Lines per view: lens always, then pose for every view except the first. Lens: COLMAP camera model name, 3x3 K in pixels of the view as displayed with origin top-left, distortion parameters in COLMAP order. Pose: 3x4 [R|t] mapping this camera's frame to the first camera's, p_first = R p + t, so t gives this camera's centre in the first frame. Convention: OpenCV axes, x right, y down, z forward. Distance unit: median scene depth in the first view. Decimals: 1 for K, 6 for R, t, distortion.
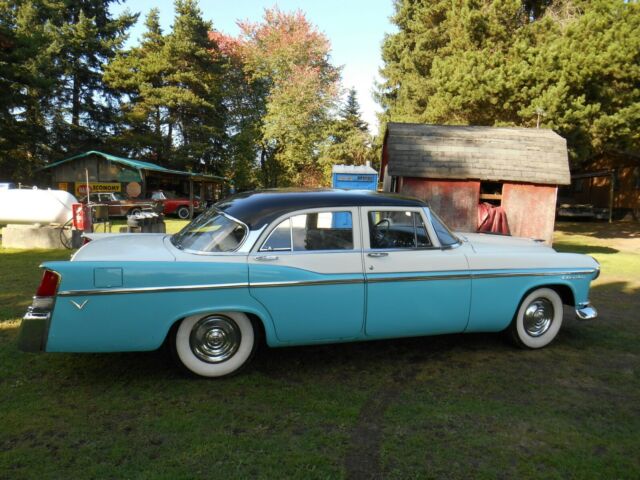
lens RADIAL K [[493.8, 0, 319.2], [0, 493.8, 238.5], [0, 0, 1]] dist [-0.034074, 0.019109]
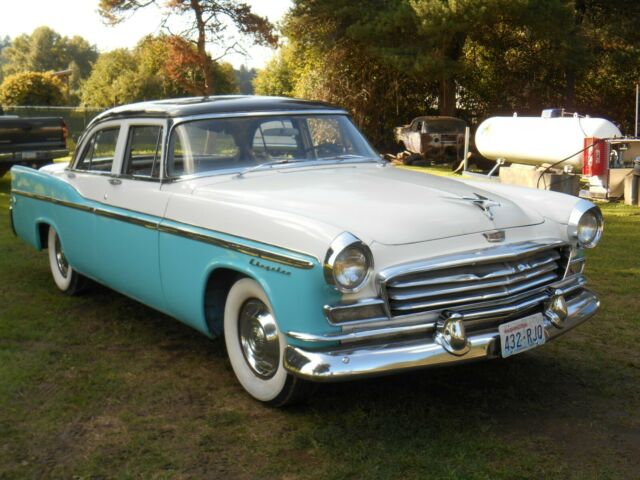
lens RADIAL K [[817.2, 0, 318.6], [0, 817.2, 242.1], [0, 0, 1]] dist [-0.018862, 0.000000]
pose [[0.313003, 0.123190, -0.941729, 0.246286], [-0.087051, 0.991100, 0.100716, -0.004692], [0.945754, 0.050454, 0.320941, 0.157797]]
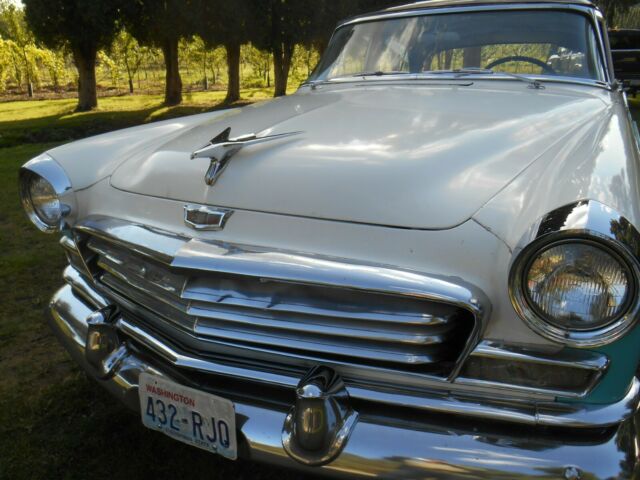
lens RADIAL K [[493.8, 0, 321.6], [0, 493.8, 243.9], [0, 0, 1]] dist [-0.034074, 0.019109]
pose [[-0.714538, 0.226418, -0.661944, 0.134912], [-0.083451, 0.911839, 0.401977, -0.010609], [0.694602, 0.342468, -0.632649, 0.277145]]
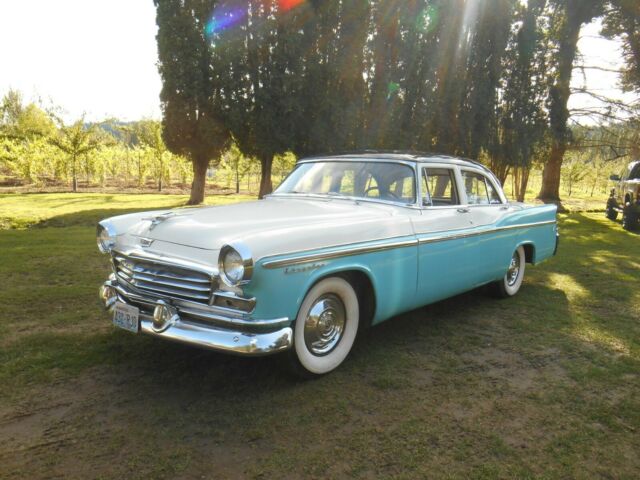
lens RADIAL K [[493.8, 0, 320.0], [0, 493.8, 238.7], [0, 0, 1]] dist [-0.034074, 0.019109]
pose [[-0.853518, 0.021266, -0.520629, 0.138937], [-0.108292, 0.970111, 0.217158, -0.026247], [0.509686, 0.241728, -0.825704, 0.364972]]
